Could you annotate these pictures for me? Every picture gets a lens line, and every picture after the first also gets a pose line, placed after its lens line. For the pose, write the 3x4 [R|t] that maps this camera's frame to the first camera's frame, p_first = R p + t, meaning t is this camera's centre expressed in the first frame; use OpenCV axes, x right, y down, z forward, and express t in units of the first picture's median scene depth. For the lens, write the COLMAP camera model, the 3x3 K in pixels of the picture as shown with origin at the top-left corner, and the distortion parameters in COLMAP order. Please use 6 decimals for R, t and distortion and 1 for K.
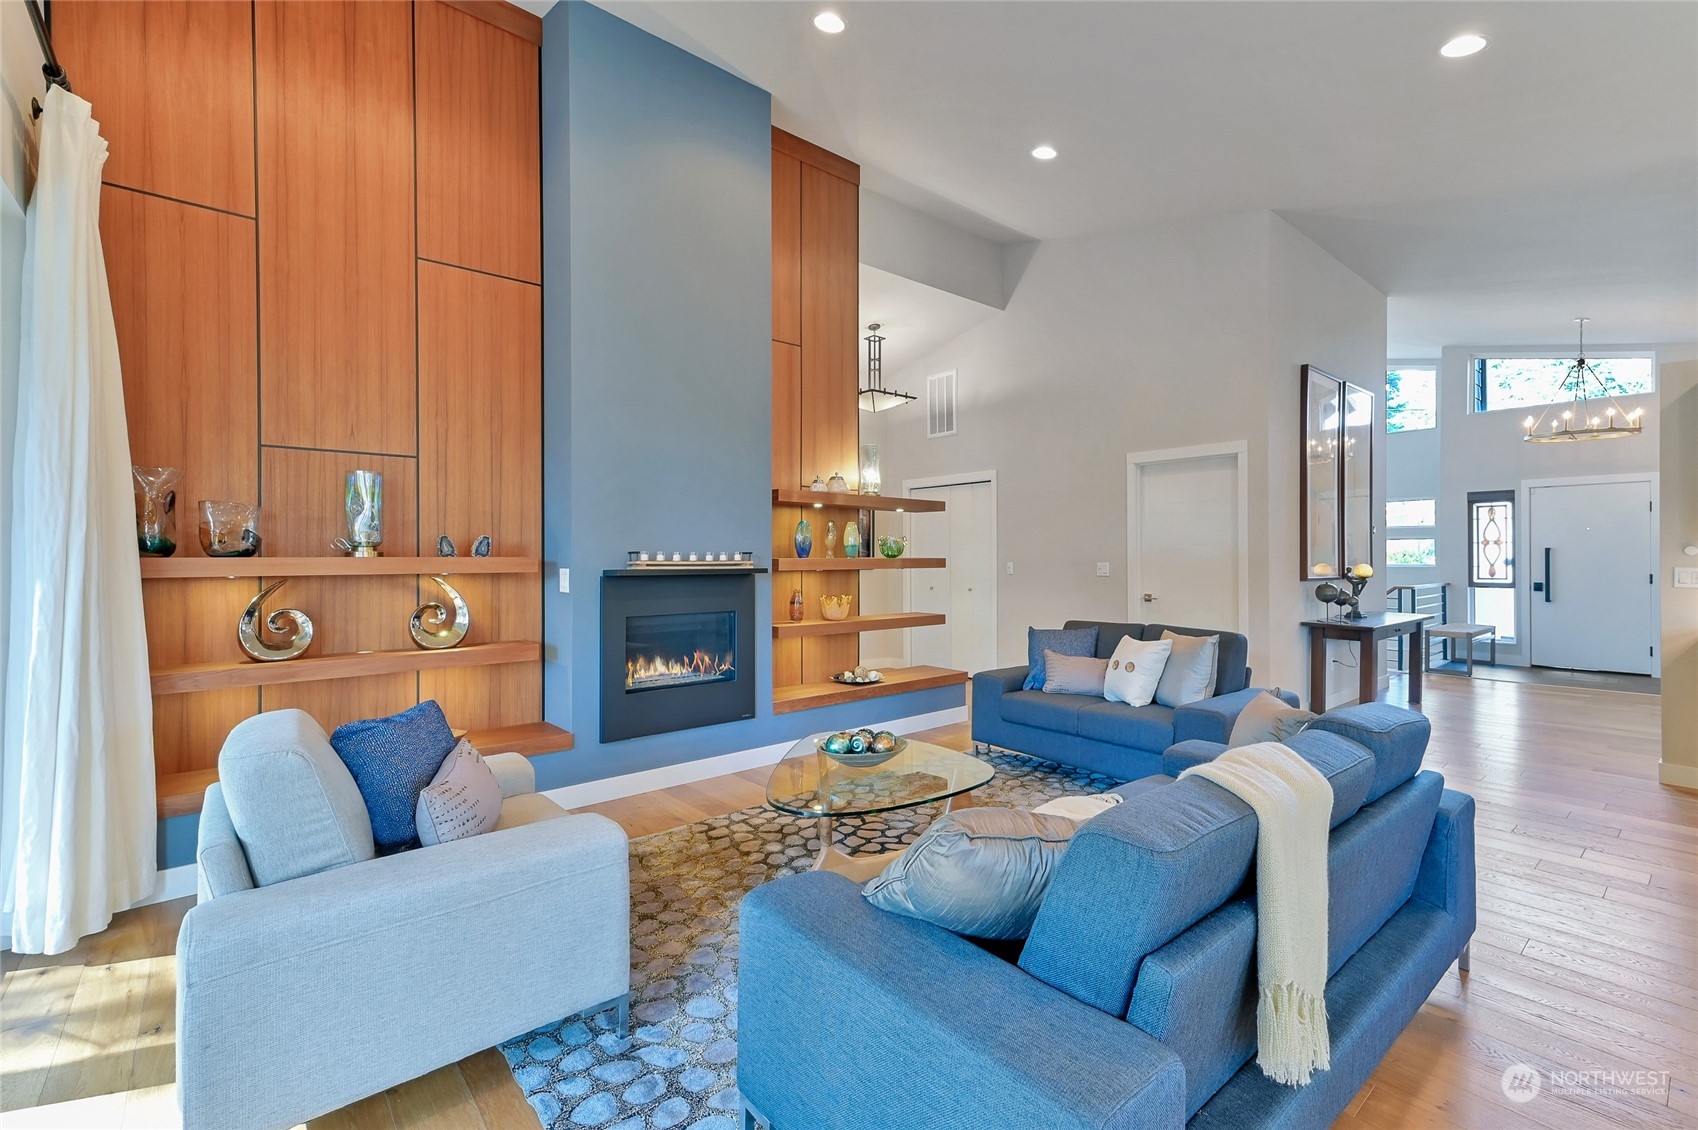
lens RADIAL K [[738.4, 0, 855.9], [0, 738.4, 556.0], [0, 0, 1]] dist [0.003857, -0.000788]
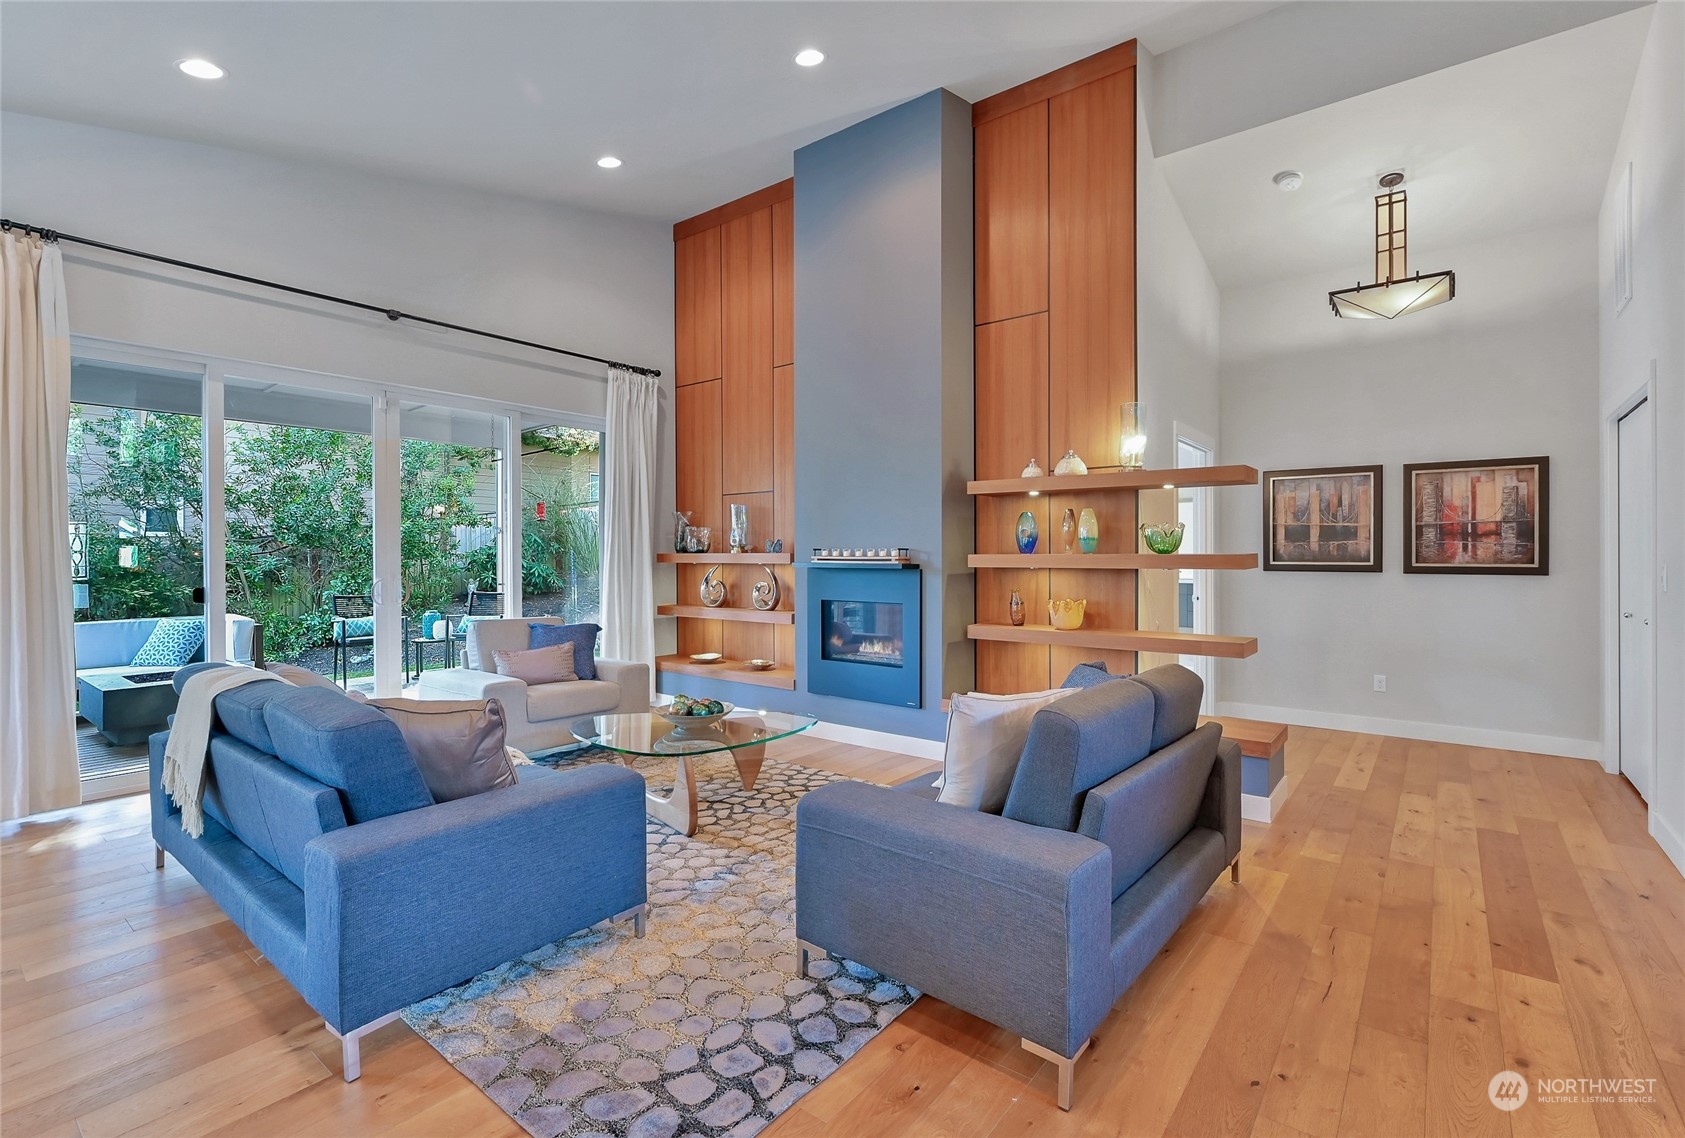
lens RADIAL K [[754.9, 0, 877.3], [0, 754.9, 560.4], [0, 0, 1]] dist [-0.004890, -0.000164]
pose [[0.219621, 0.007369, -0.975557, 1.017340], [0.001490, 0.999968, 0.007889, 0.003743], [0.975584, -0.003186, 0.219603, 0.821664]]
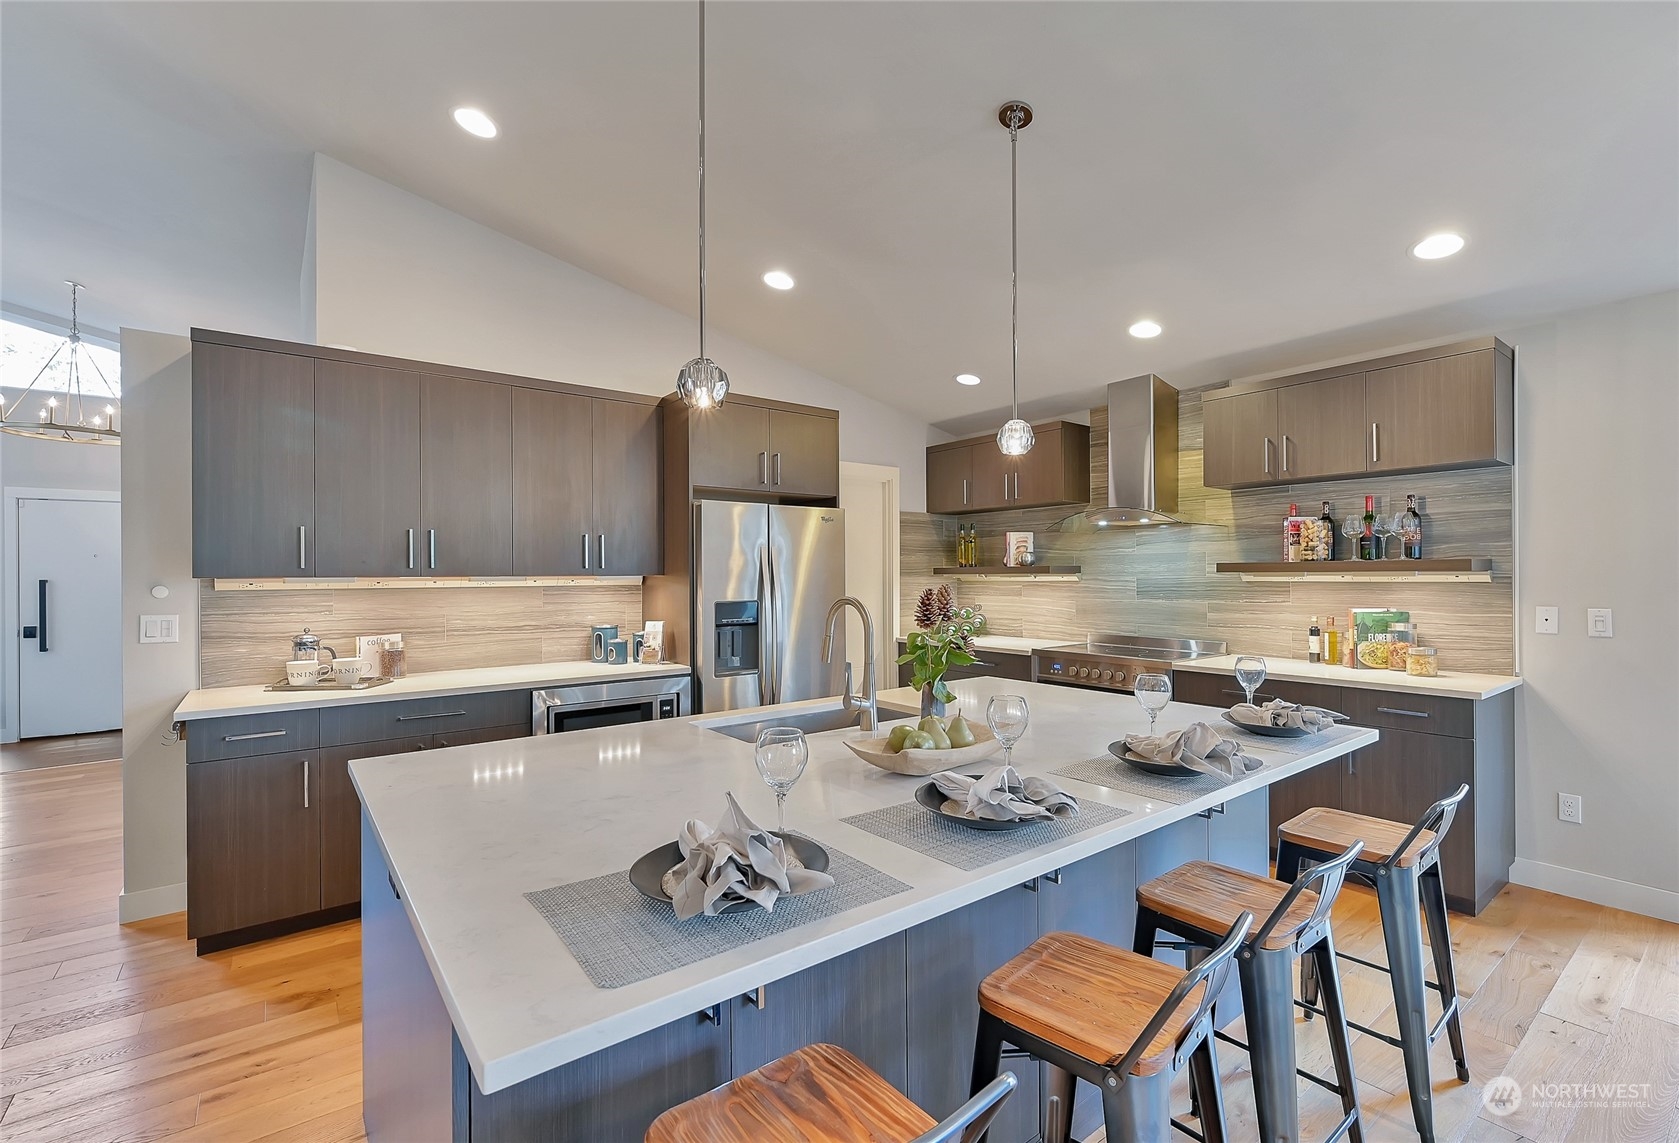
lens RADIAL K [[749.9, 0, 857.4], [0, 749.9, 577.4], [0, 0, 1]] dist [0.004651, 0.000321]
pose [[0.038071, -0.001522, 0.999274, 0.426227], [0.005551, 0.999984, 0.001311, -0.020762], [-0.999260, 0.005497, 0.038078, 0.305573]]
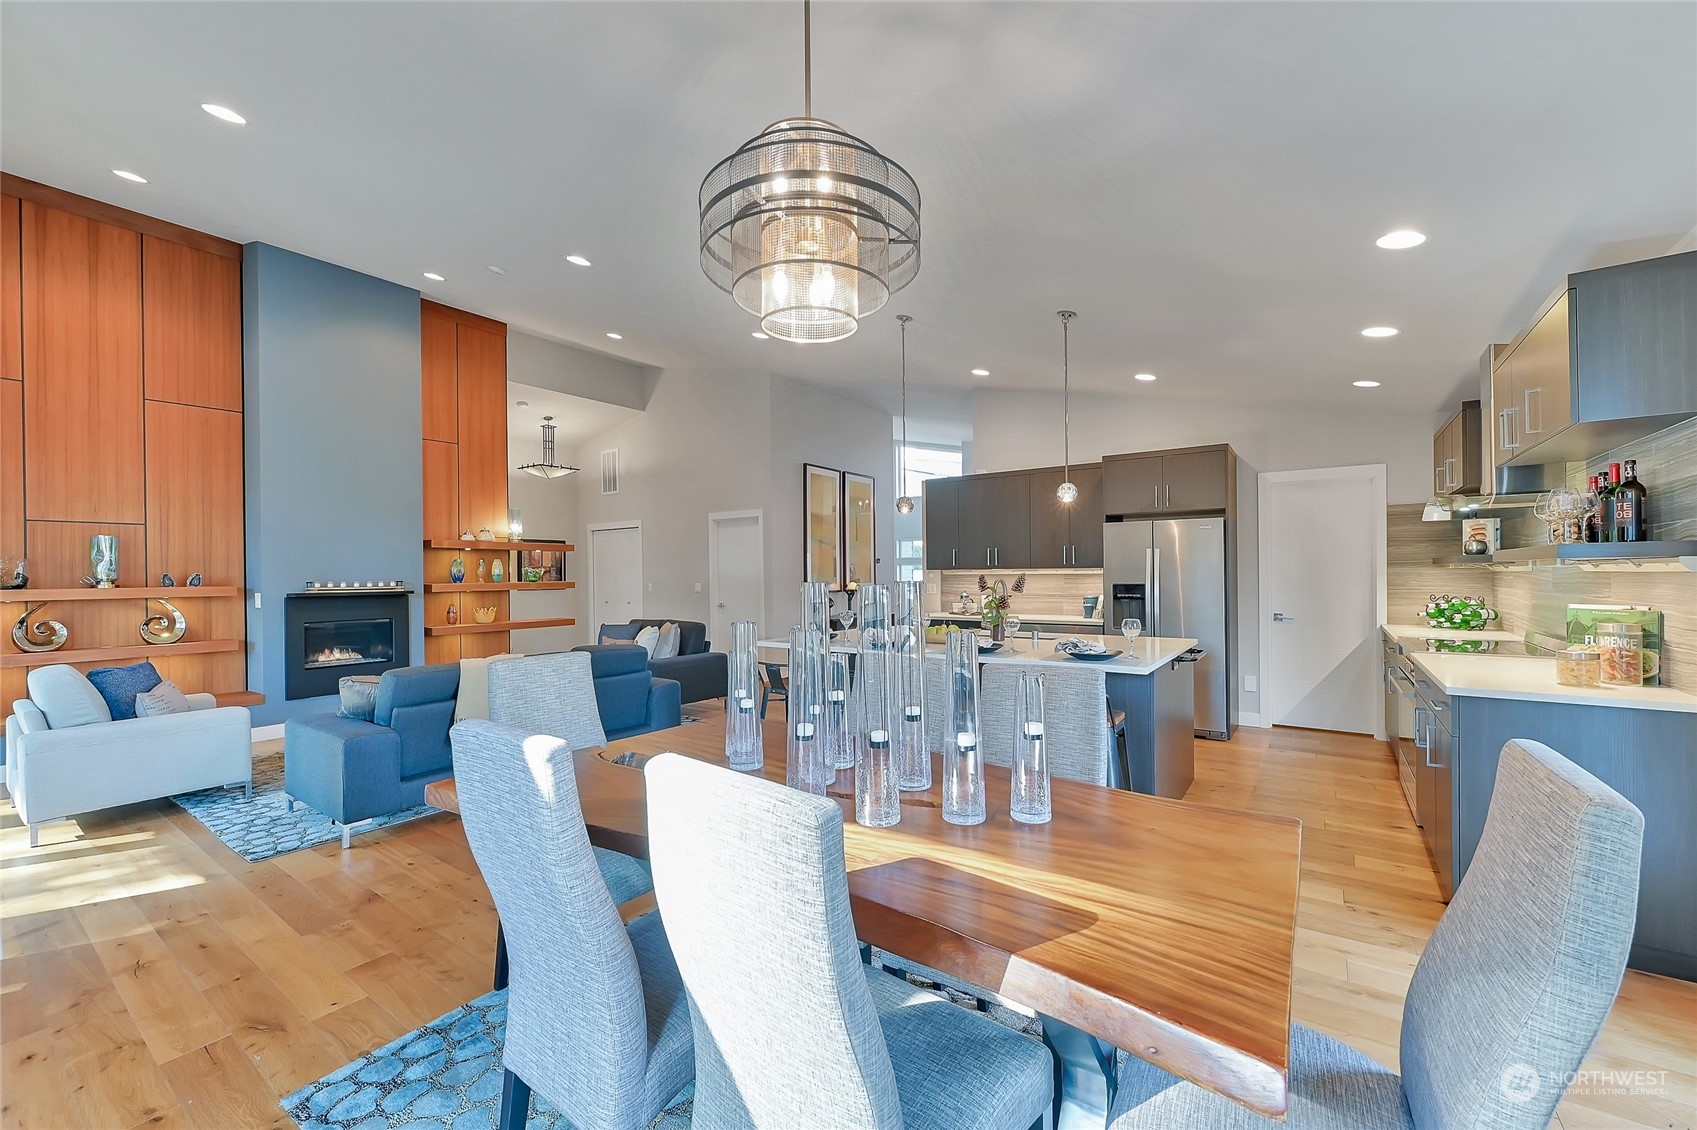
lens RADIAL K [[671.3, 0, 852.2], [0, 671.3, 573.9], [0, 0, 1]] dist [-0.003229, -0.001297]
pose [[0.967471, -0.008022, 0.252853, 0.488238], [0.007887, 0.999968, 0.001545, -0.016569], [-0.252857, 0.000499, 0.967503, -0.735918]]
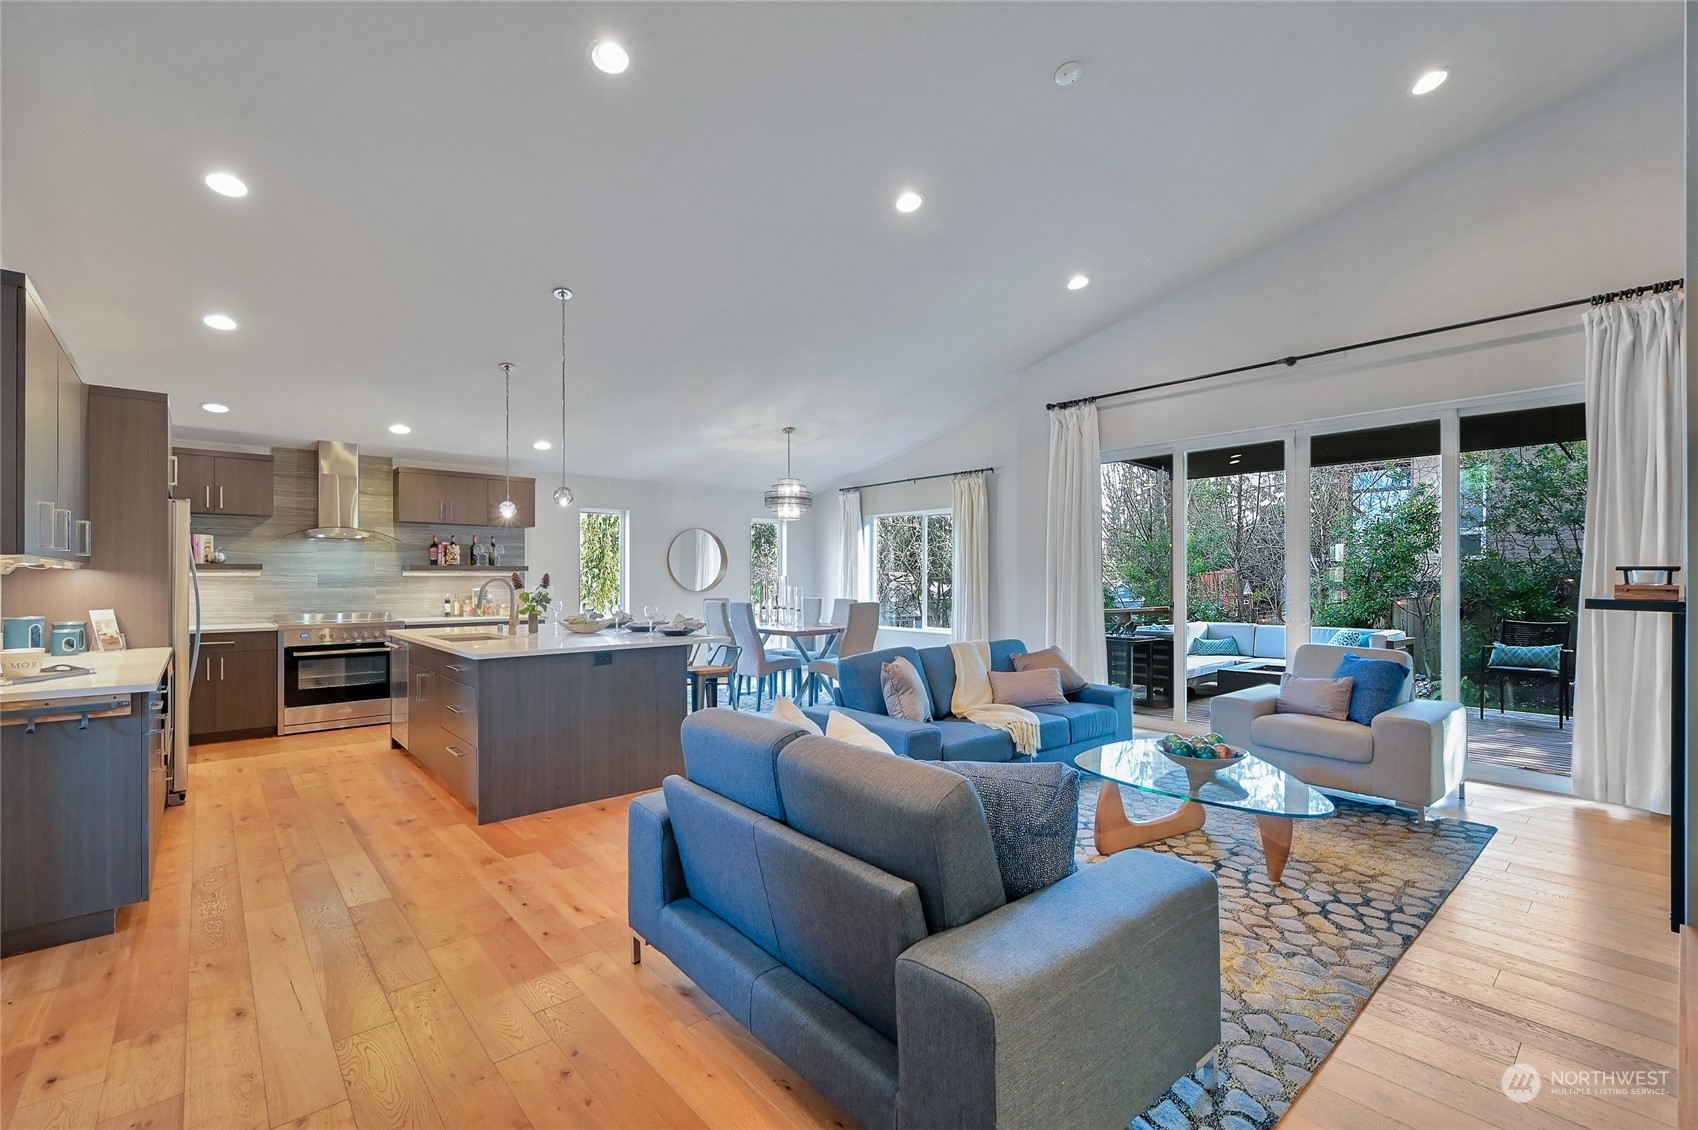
lens RADIAL K [[738.4, 0, 852.8], [0, 738.4, 574.4], [0, 0, 1]] dist [0.003857, -0.000788]
pose [[-0.999808, 0.004618, -0.019056, 0.432407], [0.004706, 0.999978, -0.004582, -0.000068], [0.019034, -0.004671, -0.999808, 1.672967]]
